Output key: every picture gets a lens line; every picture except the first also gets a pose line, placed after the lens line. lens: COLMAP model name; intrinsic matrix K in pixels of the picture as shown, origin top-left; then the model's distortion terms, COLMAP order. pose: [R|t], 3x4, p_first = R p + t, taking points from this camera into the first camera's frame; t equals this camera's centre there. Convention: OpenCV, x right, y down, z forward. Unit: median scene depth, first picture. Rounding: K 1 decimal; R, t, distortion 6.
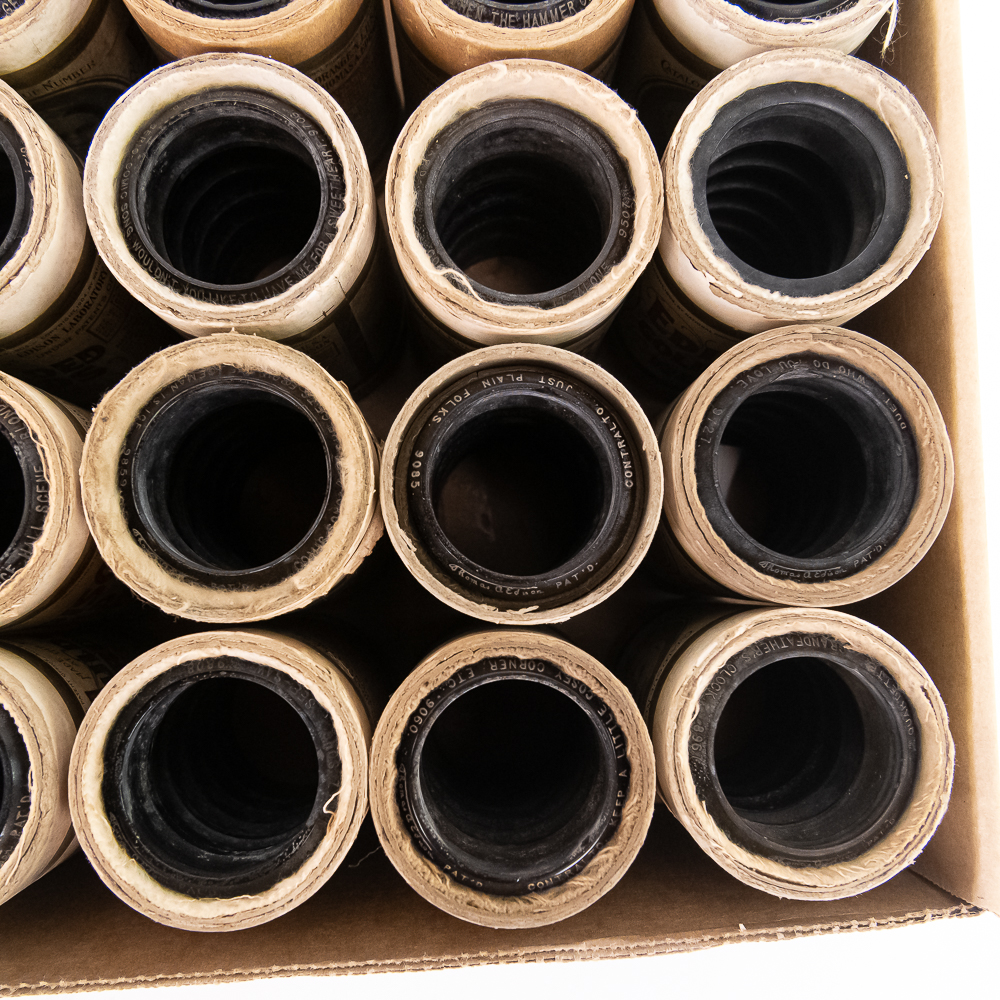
lens RADIAL K [[940.9, 0, 500.0], [0, 940.9, 500.0], [0, 0, 1]] dist [0.019680, -0.000678]
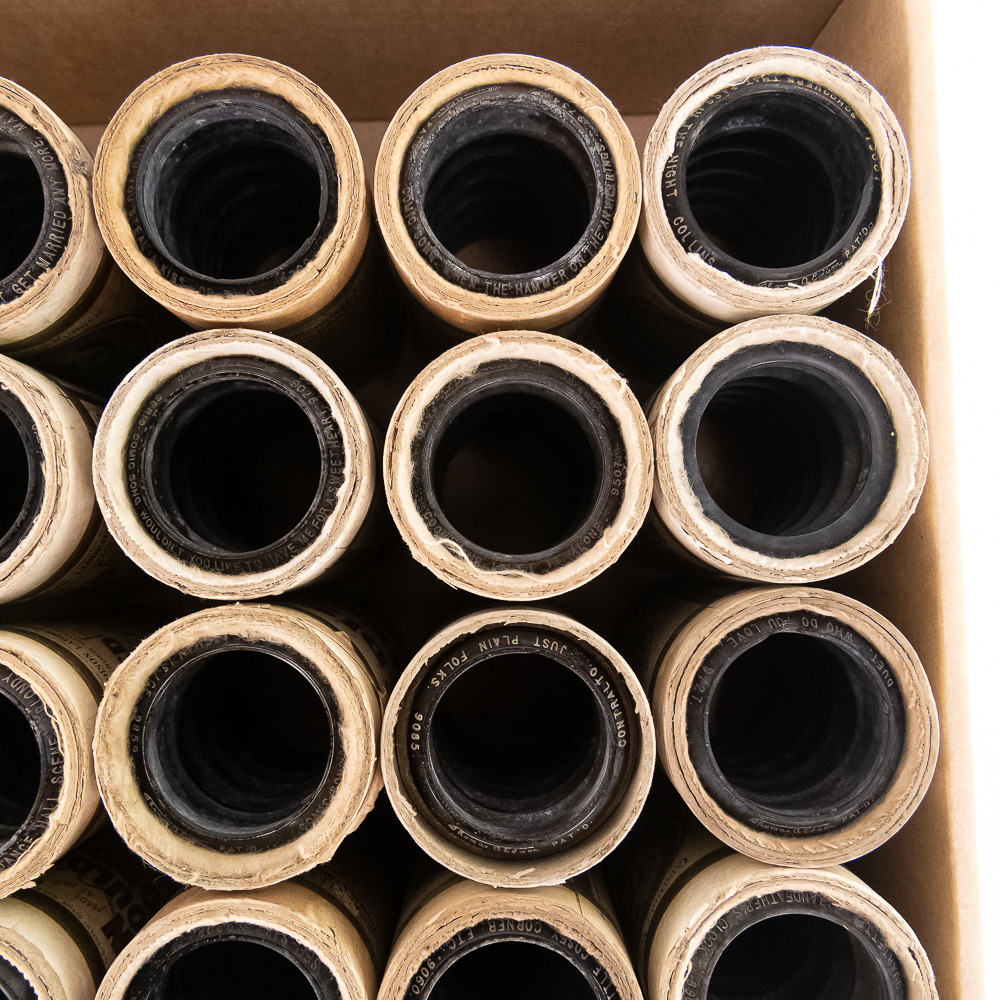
lens RADIAL K [[940.9, 0, 500.0], [0, 940.9, 500.0], [0, 0, 1]] dist [0.019680, -0.000678]
pose [[0.999828, -0.009161, -0.016156, 0.022447], [0.009492, 0.999745, 0.020510, -0.307675], [0.015964, -0.020660, 0.999659, -0.028003]]
